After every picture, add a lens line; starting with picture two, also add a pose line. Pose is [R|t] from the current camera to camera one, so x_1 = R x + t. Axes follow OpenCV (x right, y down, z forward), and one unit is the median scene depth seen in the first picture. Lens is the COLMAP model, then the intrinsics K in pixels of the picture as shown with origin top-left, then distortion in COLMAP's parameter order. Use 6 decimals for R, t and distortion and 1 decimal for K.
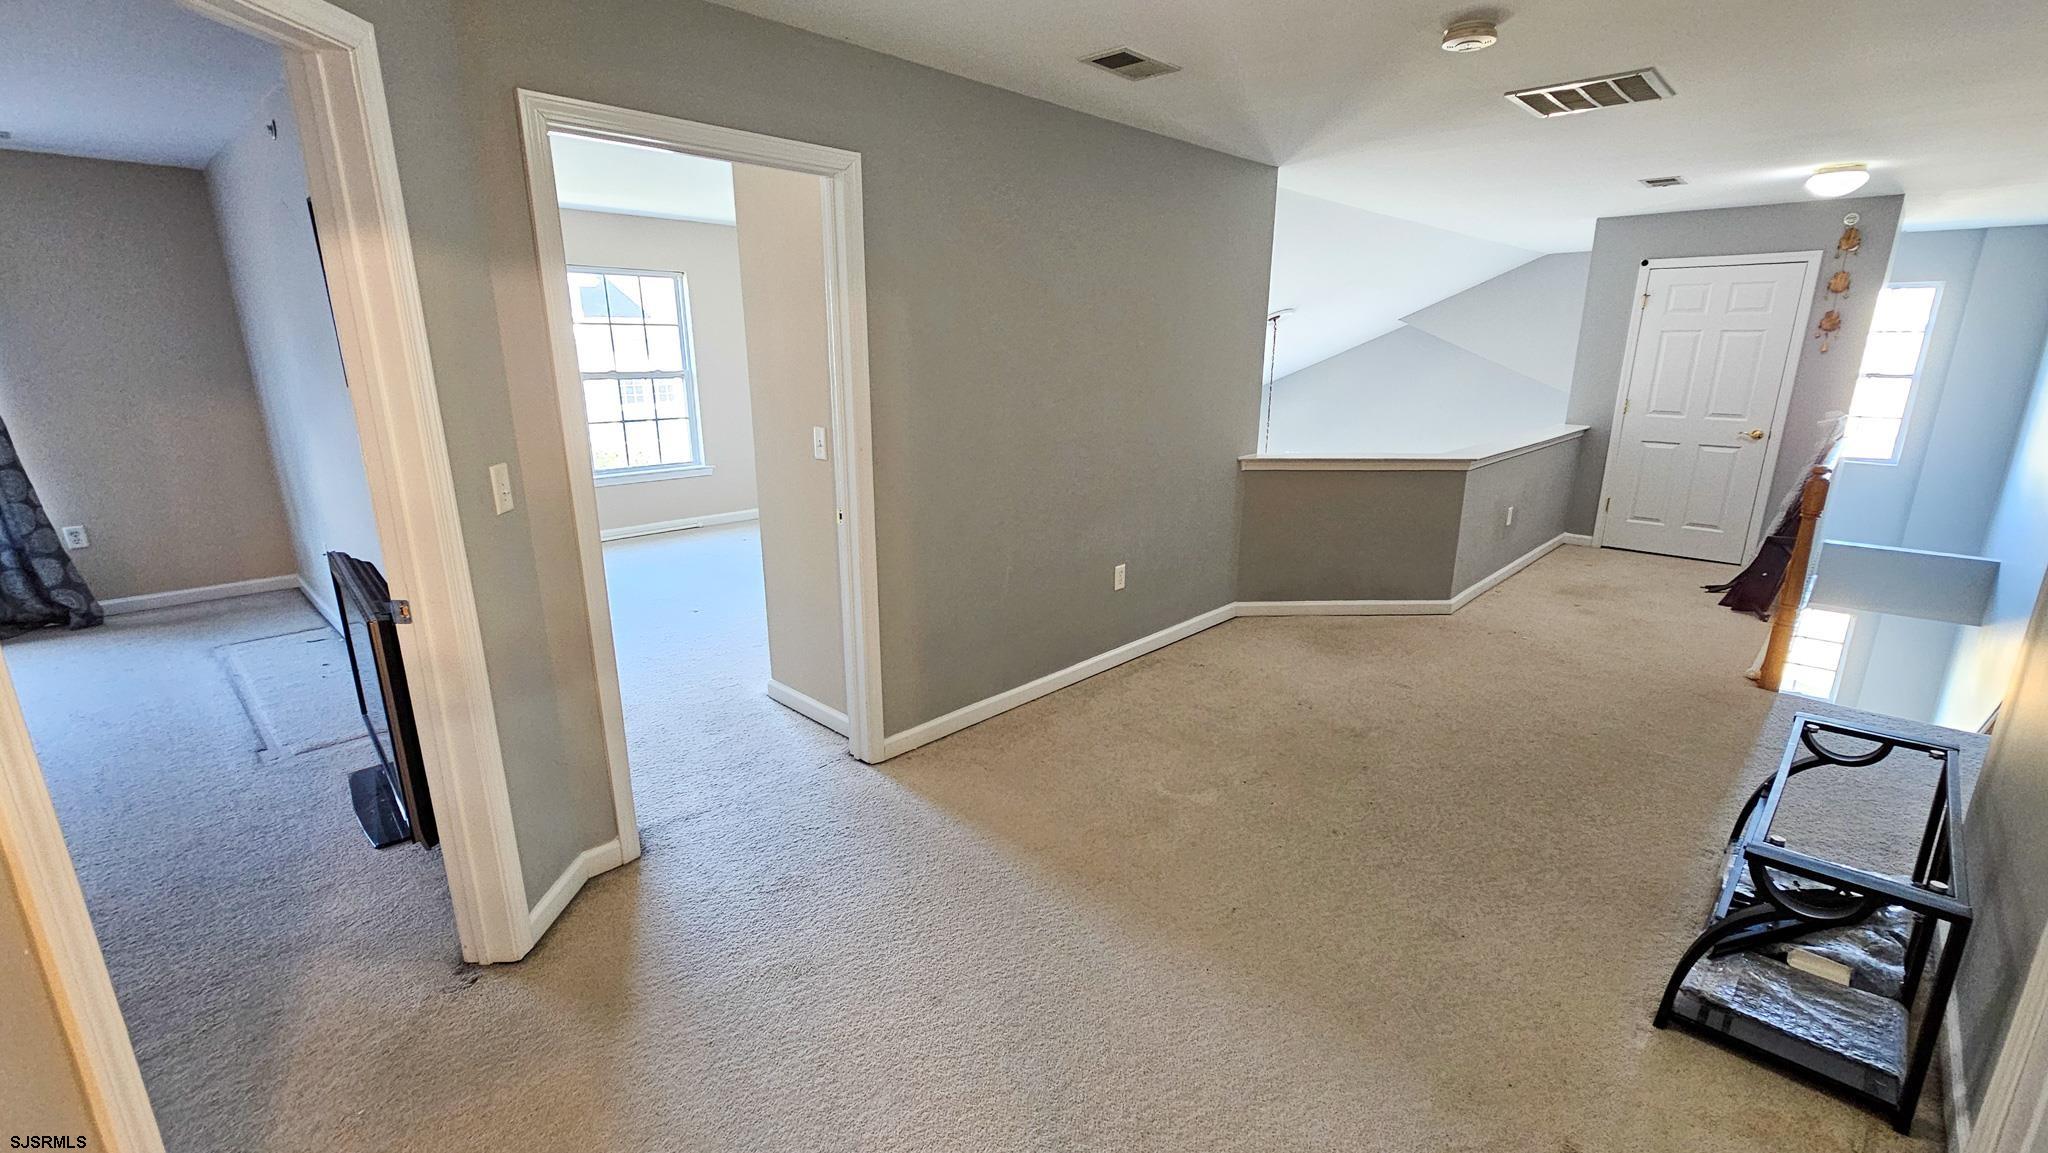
lens RADIAL K [[854.3, 0, 1028.5], [0, 854.3, 580.2], [0, 0, 1]] dist [0.000269, 0.000735]
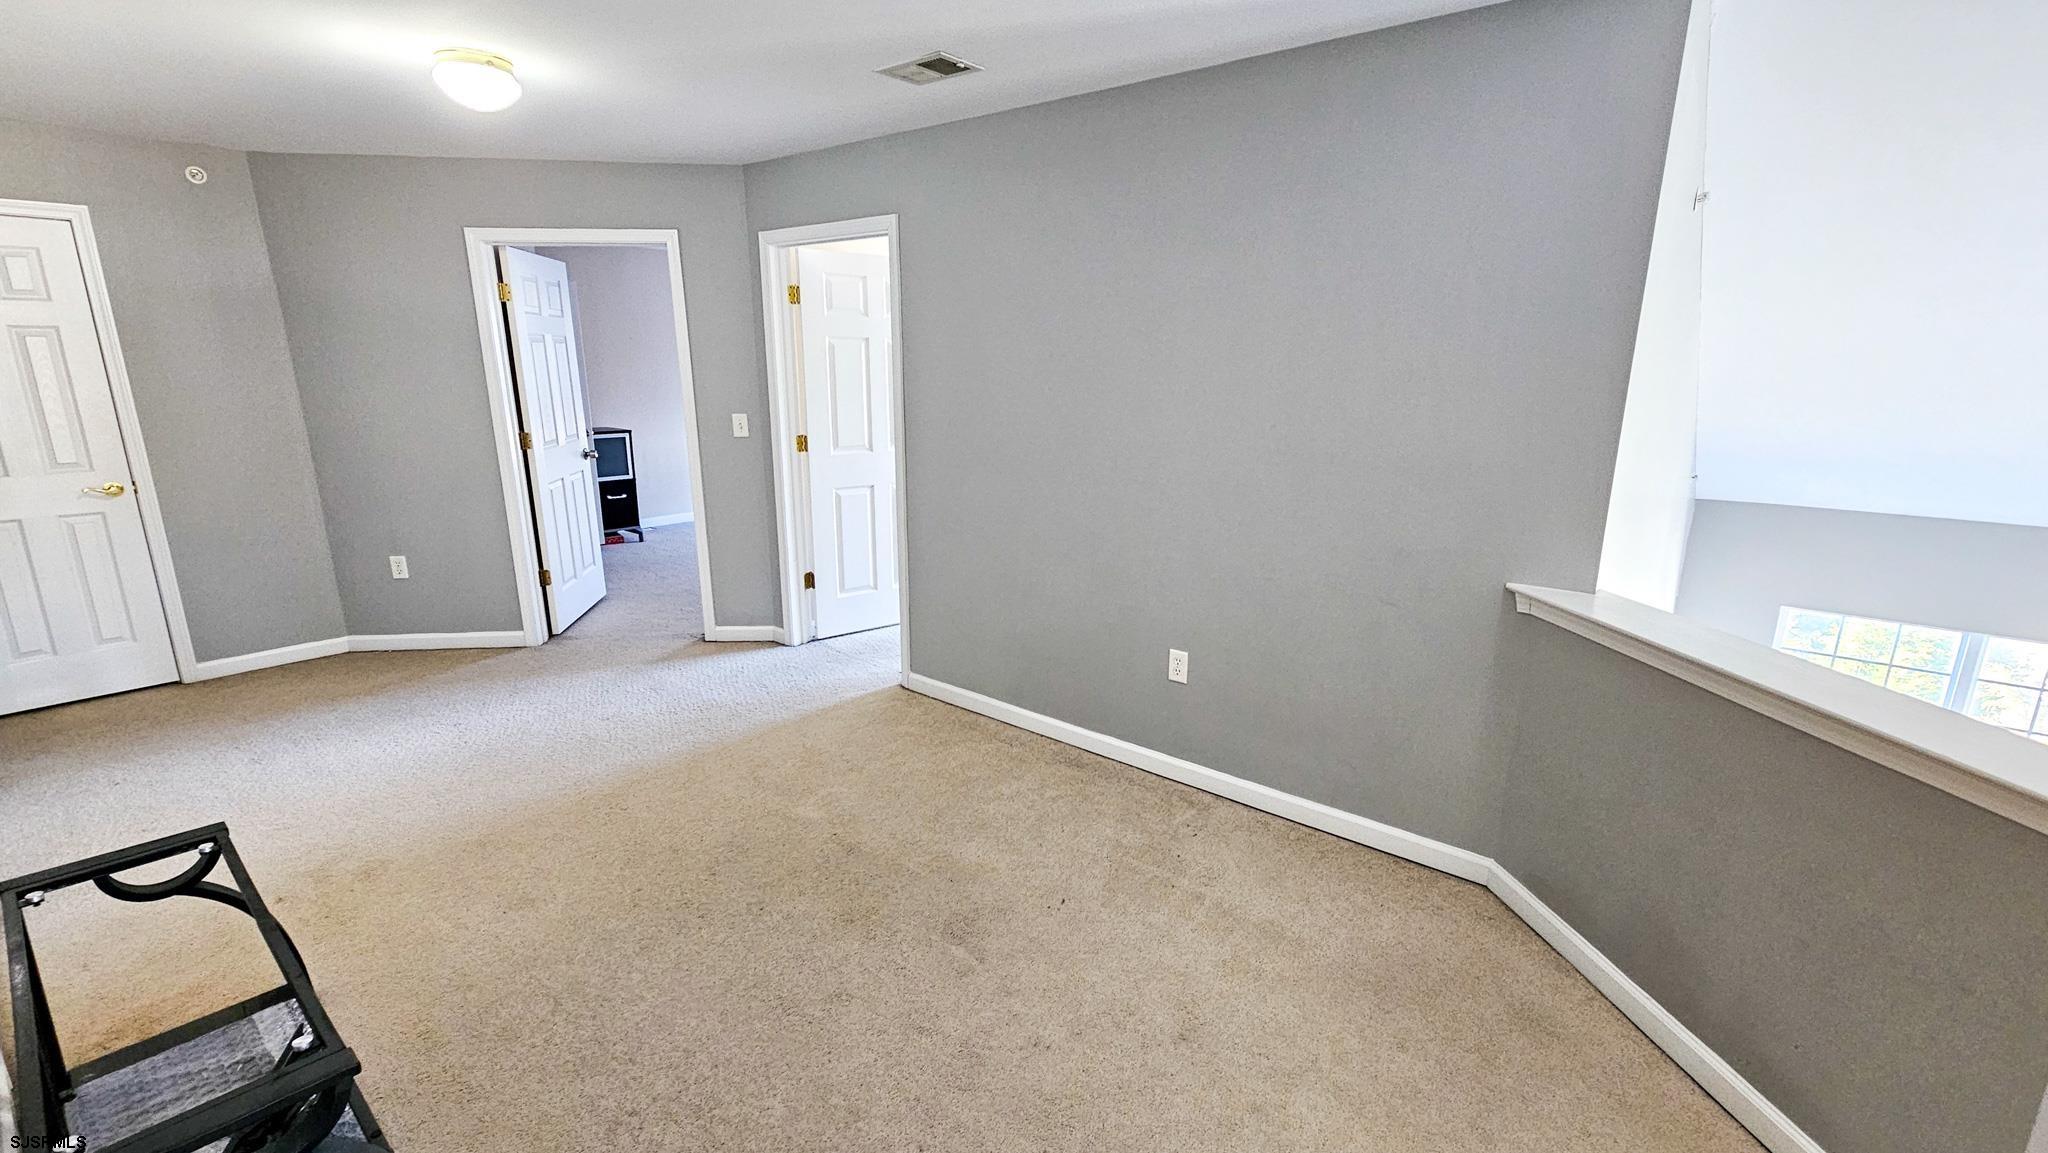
lens RADIAL K [[854.3, 0, 1028.5], [0, 854.3, 580.2], [0, 0, 1]] dist [0.000269, 0.000735]
pose [[0.113904, 0.243089, -0.963293, 0.911468], [-0.281544, 0.937753, 0.203353, -0.217459], [0.952764, 0.248047, 0.175254, 0.818215]]
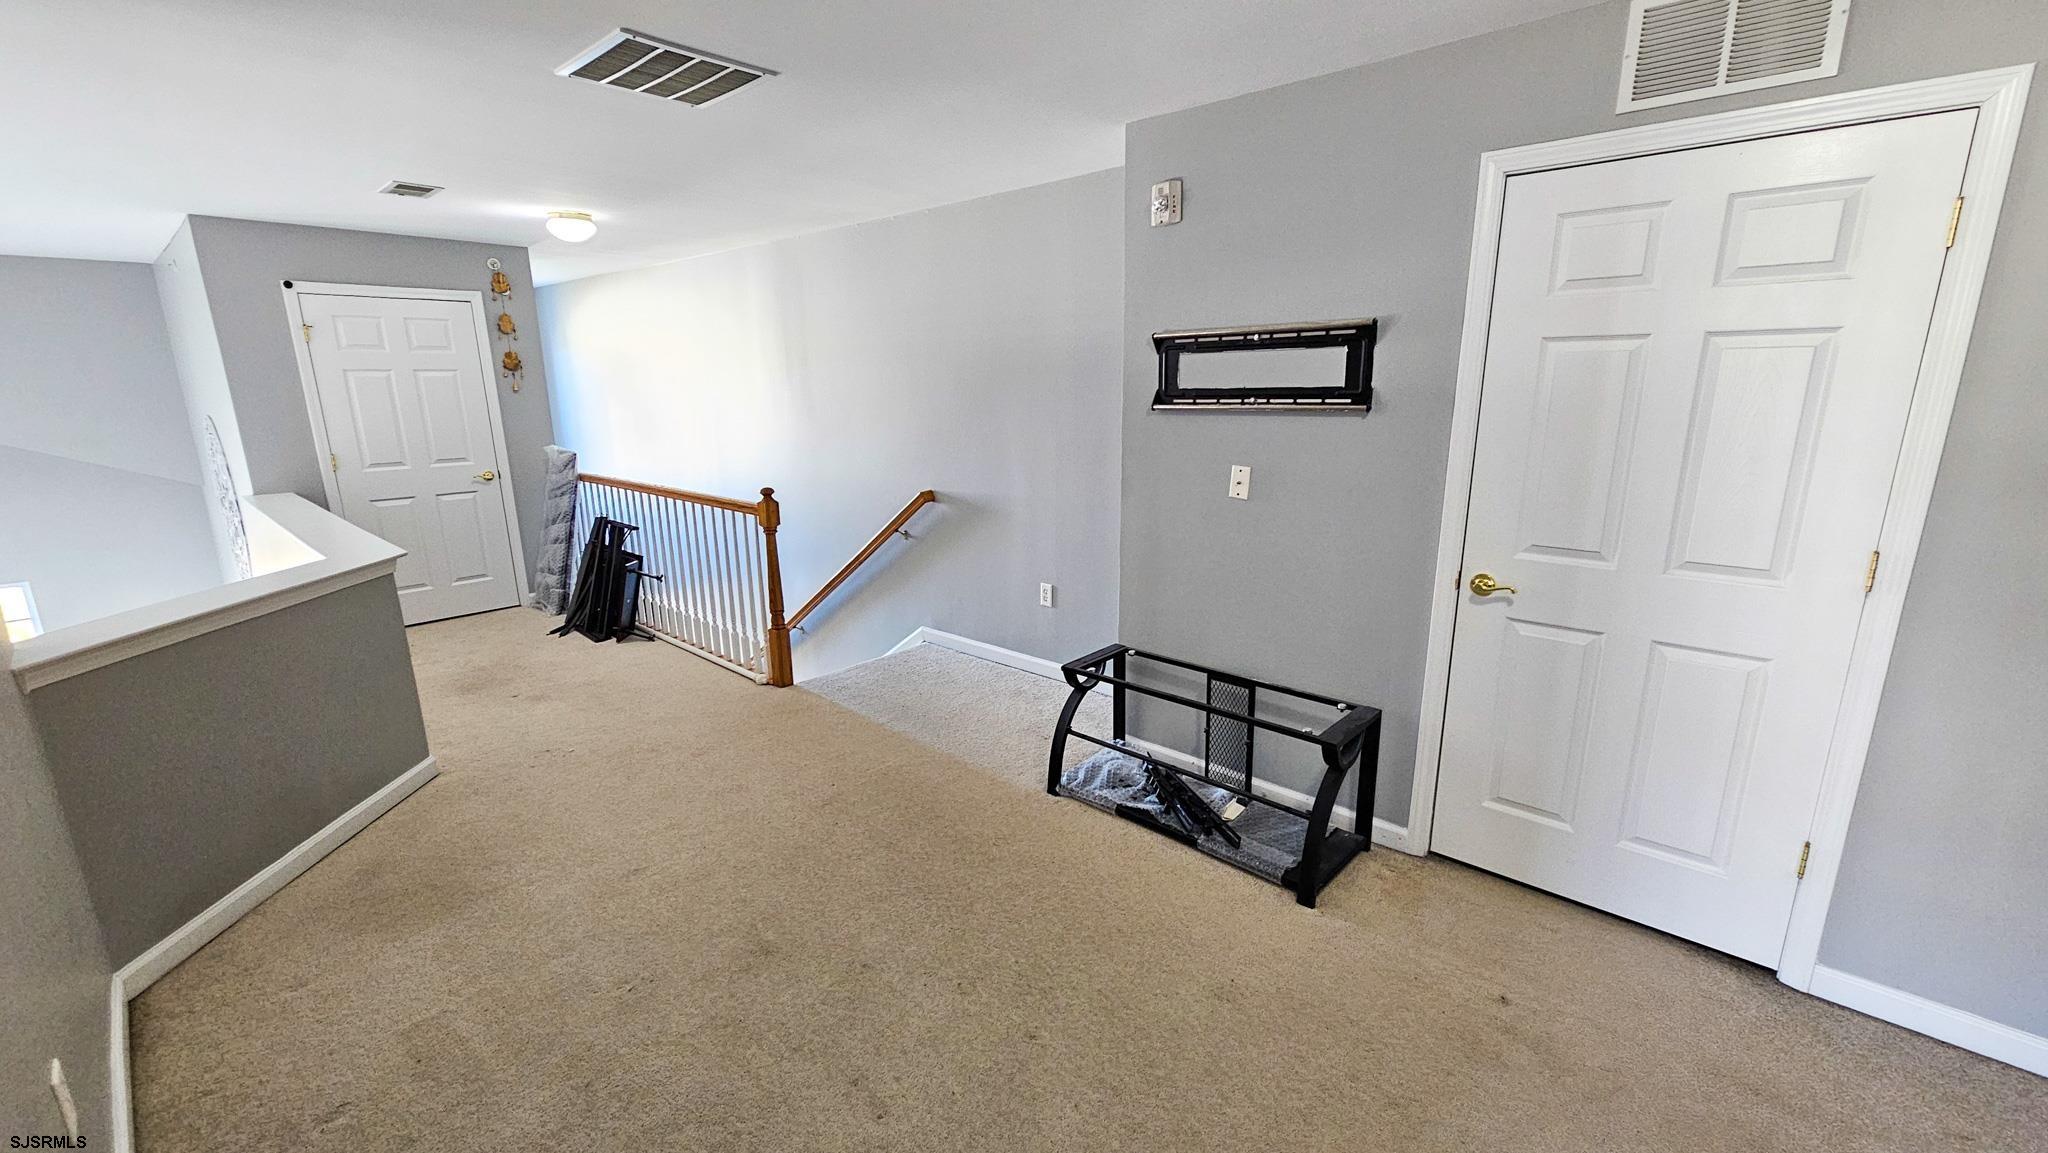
lens RADIAL K [[839.0, 0, 1035.1], [0, 839.0, 578.7], [0, 0, 1]] dist [0.002071, 0.000539]
pose [[-0.012141, -0.236912, 0.971455, -0.185644], [0.280762, 0.931636, 0.230710, -0.178258], [-0.959701, 0.275548, 0.055205, 0.635972]]
